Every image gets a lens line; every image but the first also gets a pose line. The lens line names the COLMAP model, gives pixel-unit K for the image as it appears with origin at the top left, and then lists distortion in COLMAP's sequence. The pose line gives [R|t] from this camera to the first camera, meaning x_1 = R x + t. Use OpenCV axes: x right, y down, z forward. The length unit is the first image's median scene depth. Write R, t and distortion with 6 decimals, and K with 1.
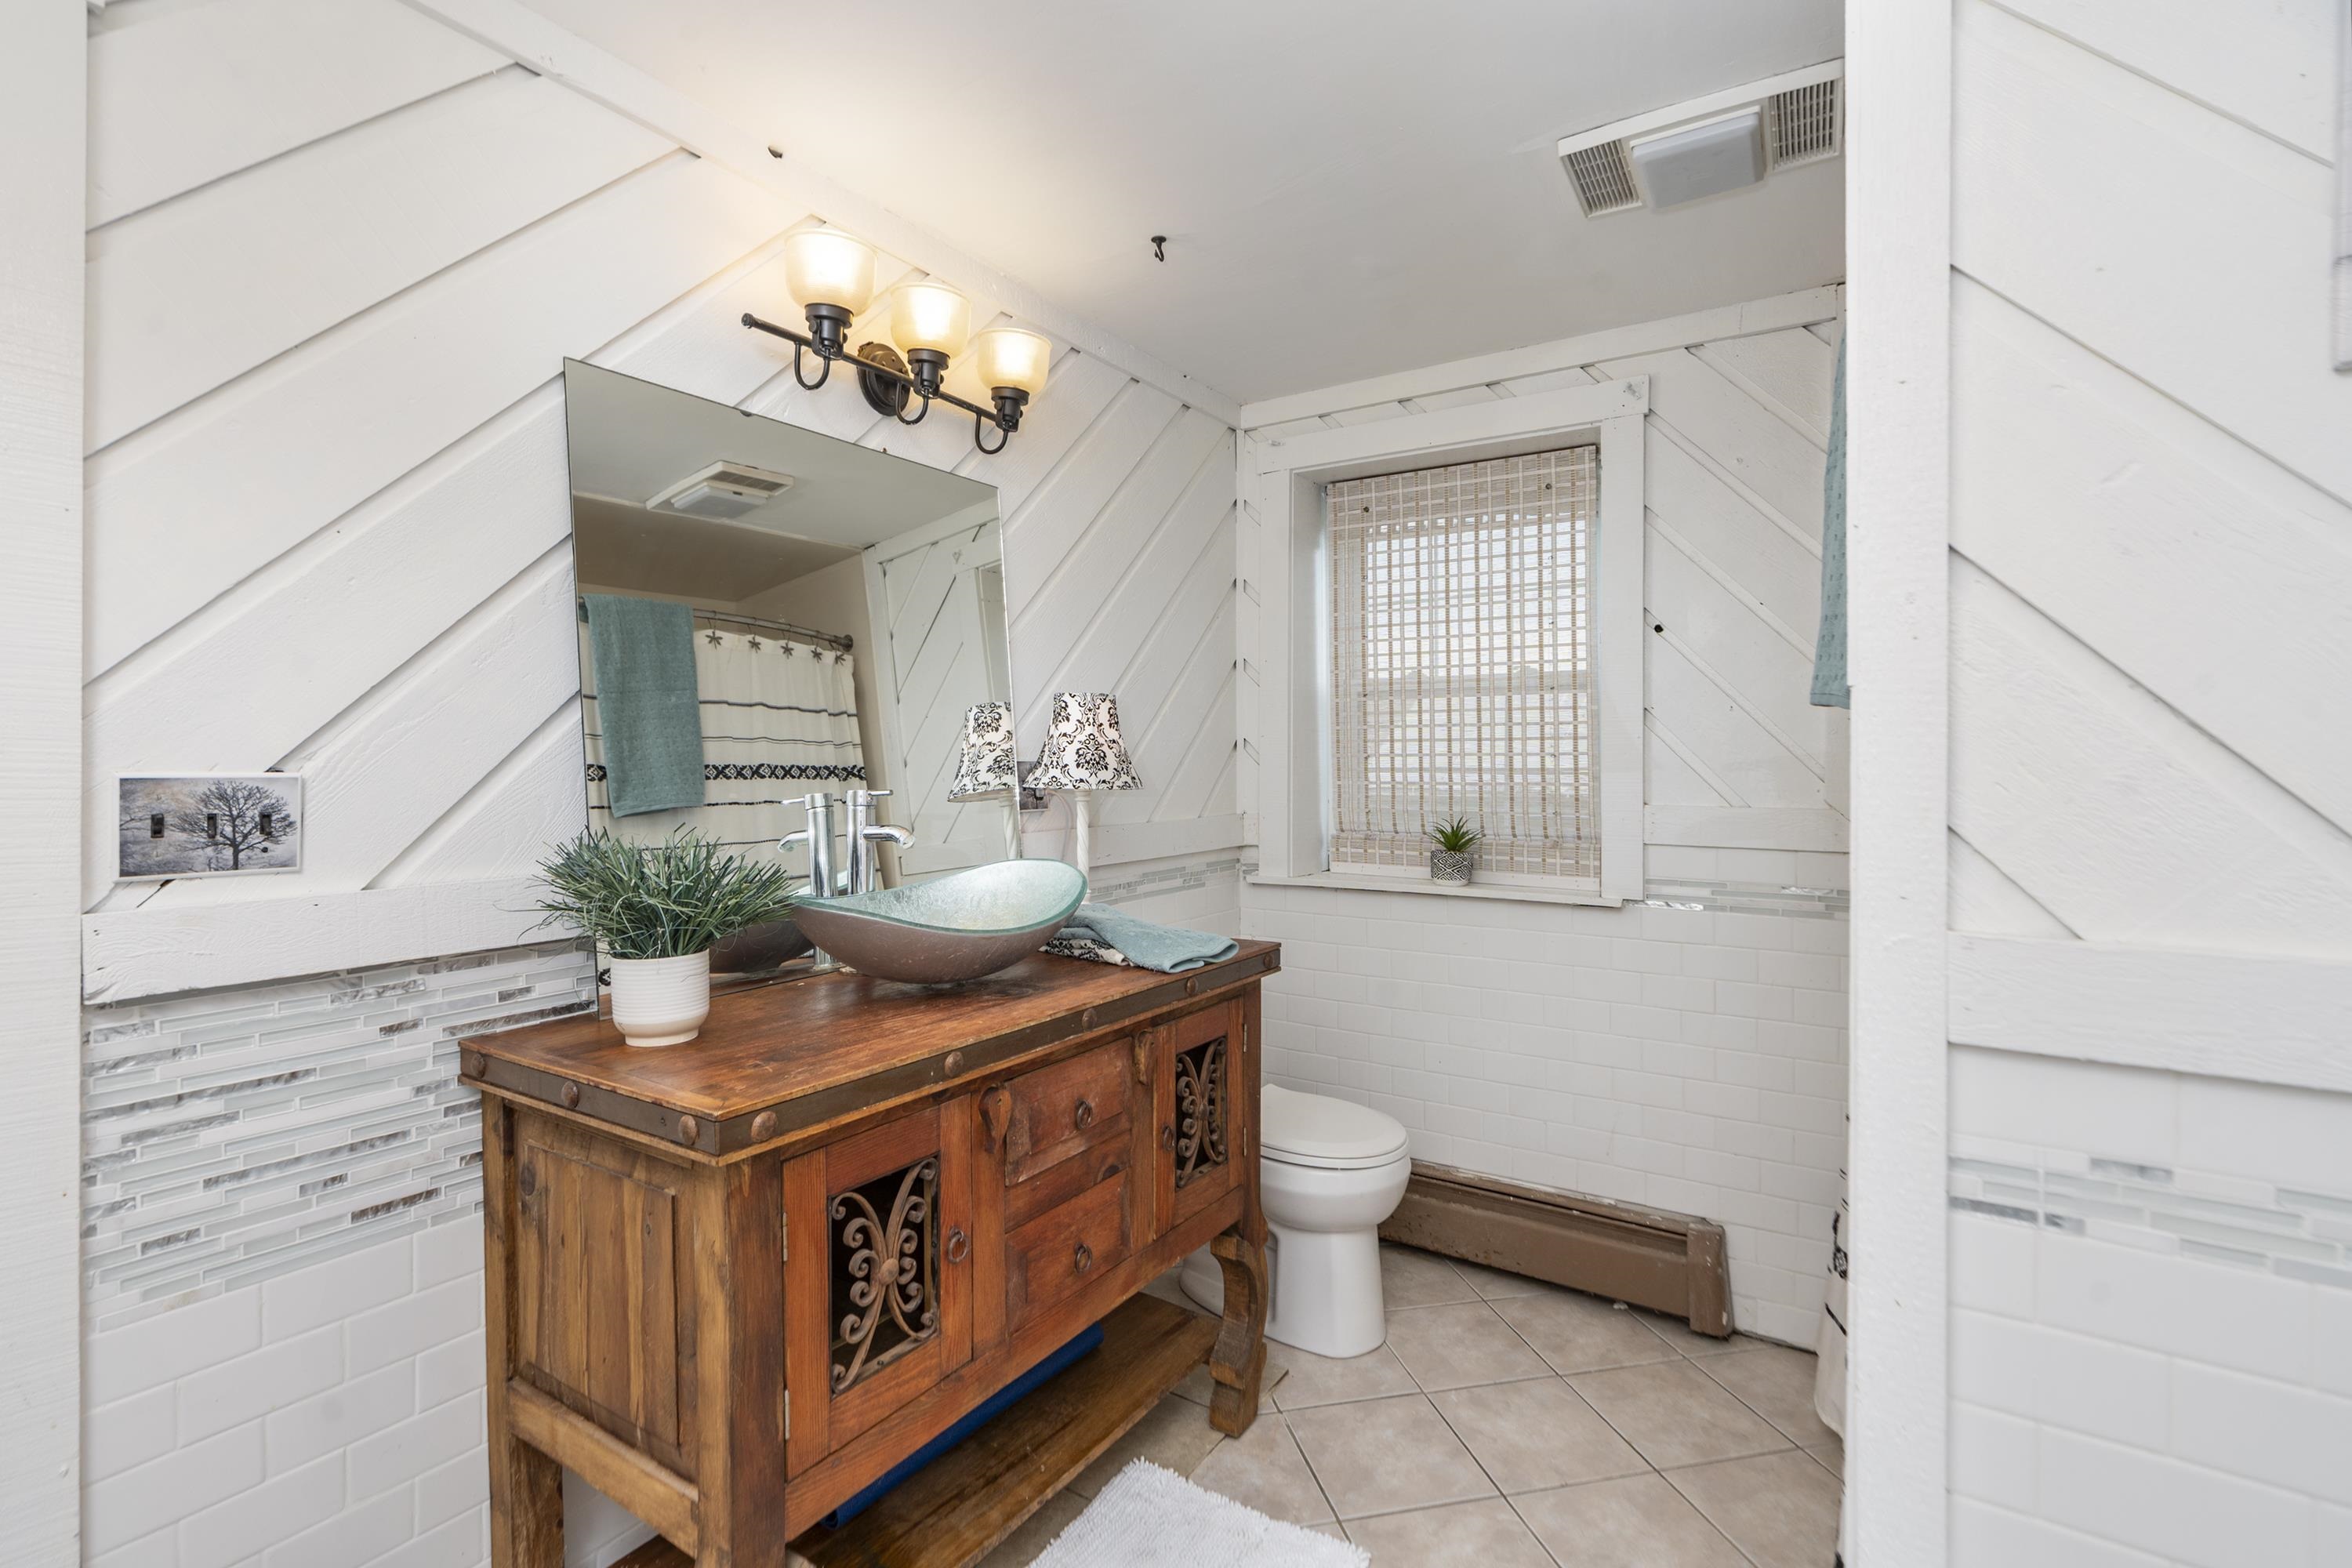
lens RADIAL K [[1088.8, 0, 1157.0], [0, 1088.8, 766.8], [0, 0, 1]] dist [-0.000310, 0.000657]
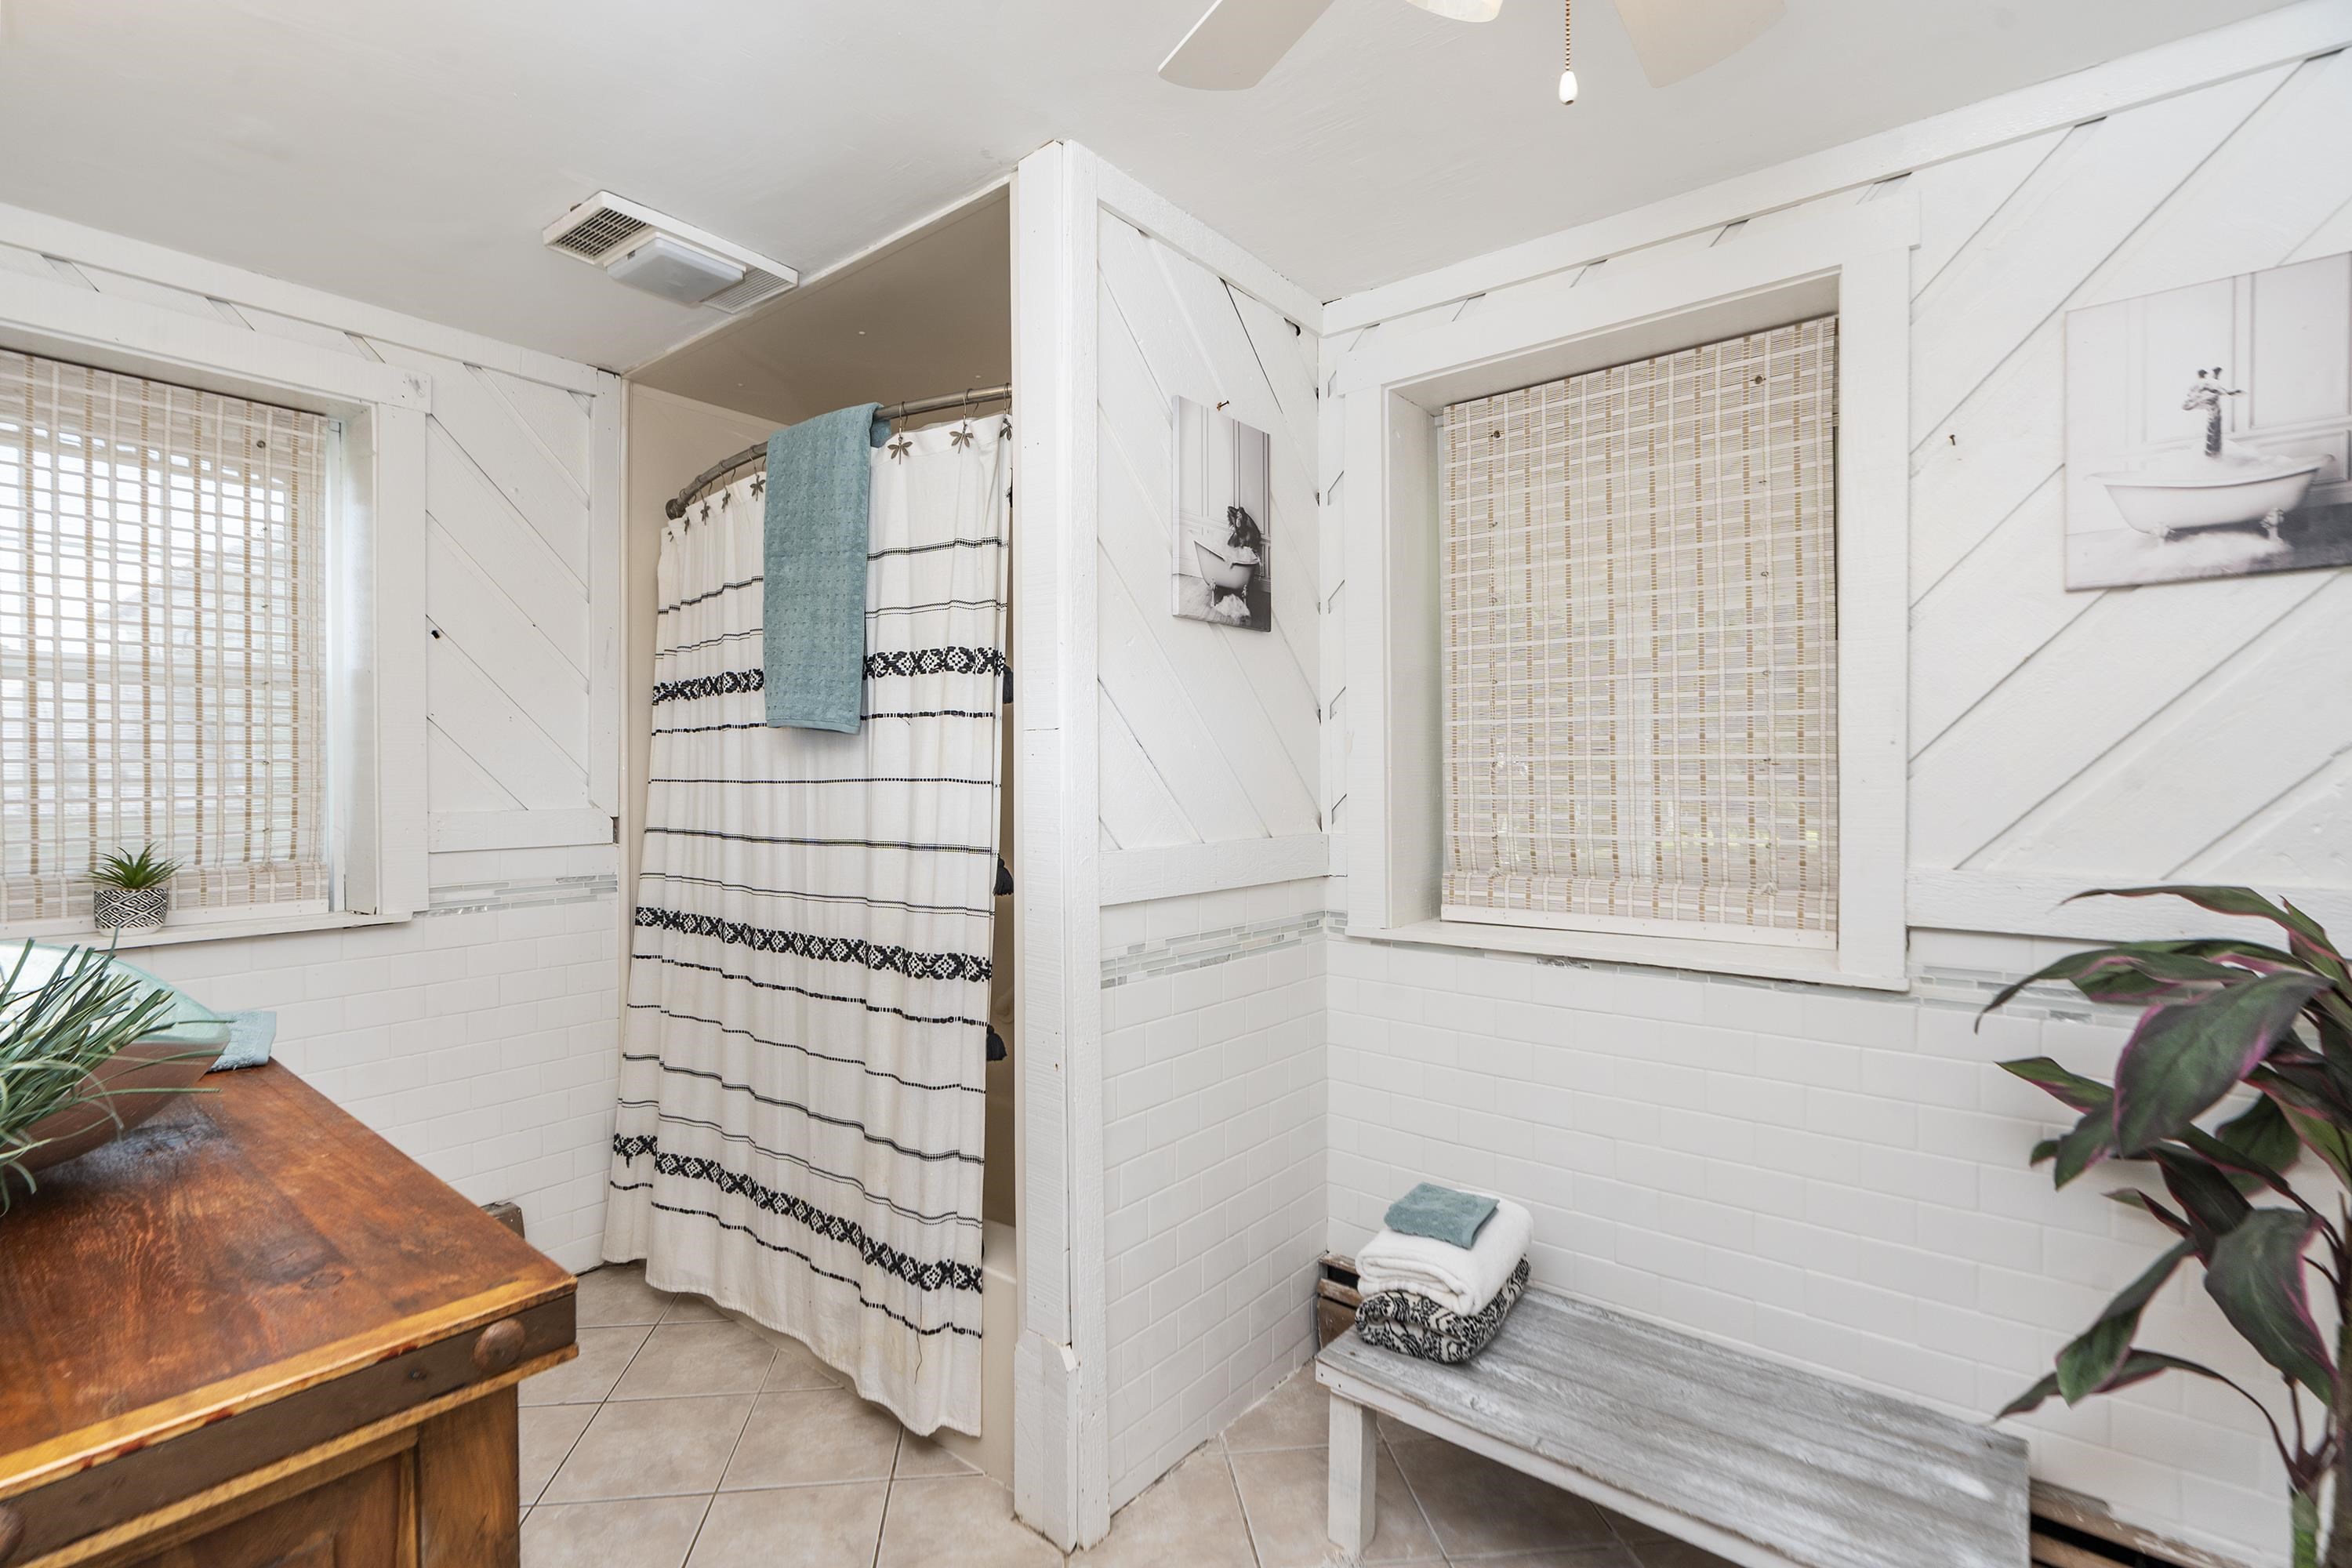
lens RADIAL K [[1088.8, 0, 1156.6], [0, 1088.8, 777.9], [0, 0, 1]] dist [-0.000310, 0.000657]
pose [[0.109208, -0.010566, 0.993963, -0.414467], [0.008426, 0.999917, 0.009703, -0.000649], [-0.993983, 0.007316, 0.109288, 0.221087]]
